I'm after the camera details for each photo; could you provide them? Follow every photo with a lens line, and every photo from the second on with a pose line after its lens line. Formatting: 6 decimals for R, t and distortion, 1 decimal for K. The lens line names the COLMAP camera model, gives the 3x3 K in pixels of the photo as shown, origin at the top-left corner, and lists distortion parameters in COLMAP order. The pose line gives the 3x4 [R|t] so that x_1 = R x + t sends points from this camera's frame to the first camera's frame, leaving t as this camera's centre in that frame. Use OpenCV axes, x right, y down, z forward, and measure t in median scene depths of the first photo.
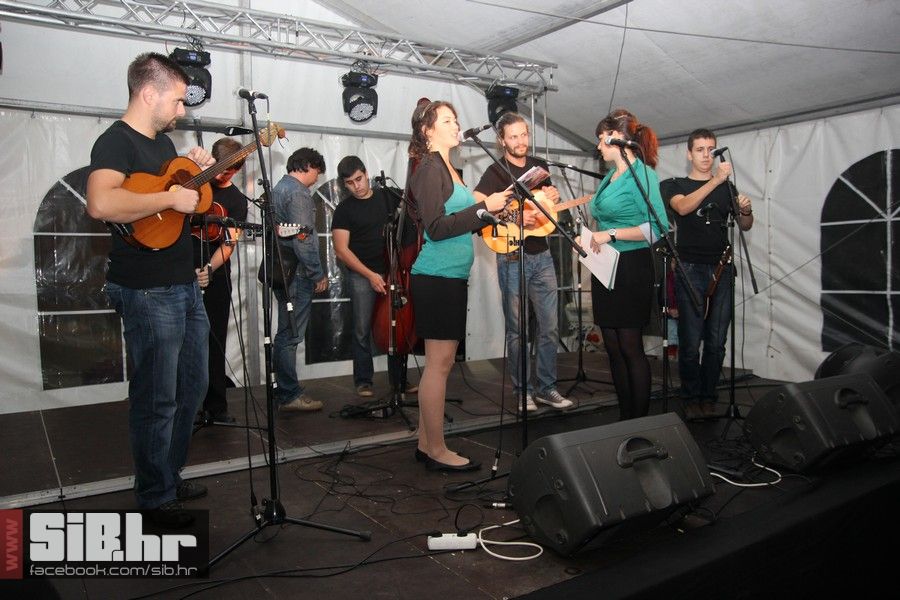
lens RADIAL K [[711.1, 0, 450.0], [0, 711.1, 300.0], [0, 0, 1]] dist [-0.123645, 0.134126]
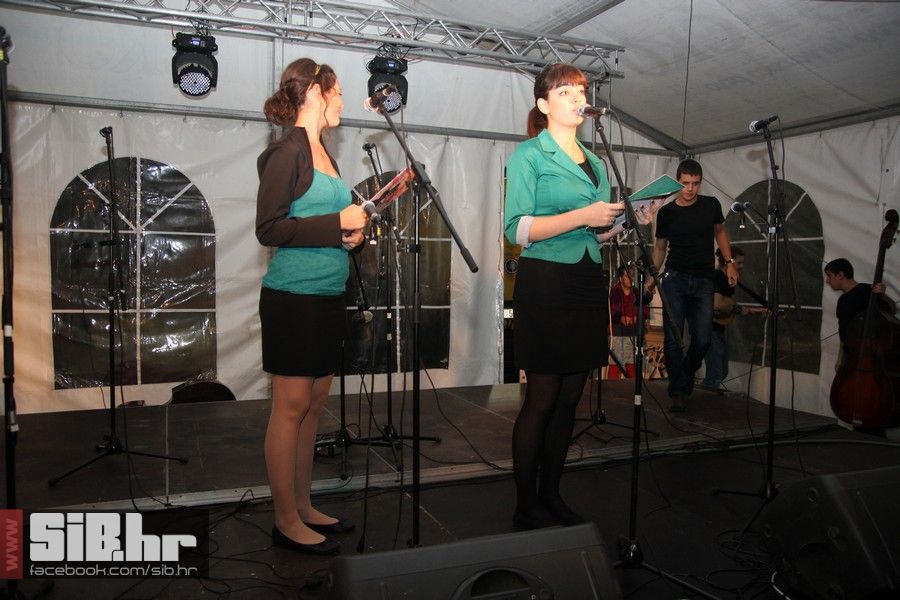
lens RADIAL K [[694.0, 0, 450.0], [0, 694.0, 300.0], [0, 0, 1]] dist [-0.129127, 0.122093]
pose [[0.982348, 0.036655, -0.183435, 0.128456], [-0.037596, 0.999292, -0.001656, -0.015115], [0.183244, 0.008523, 0.983030, 0.160209]]
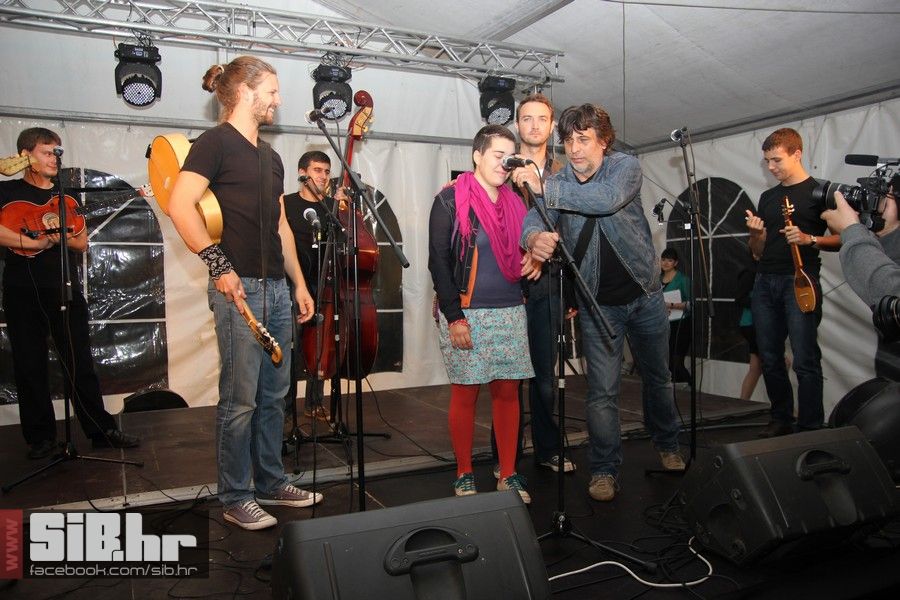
lens RADIAL K [[711.1, 0, 450.0], [0, 711.1, 300.0], [0, 0, 1]] dist [-0.123645, 0.134126]
pose [[0.992260, 0.007453, -0.123950, 0.146811], [-0.008894, 0.999899, -0.011079, -0.010262], [0.123855, 0.012096, 0.992227, 0.120154]]
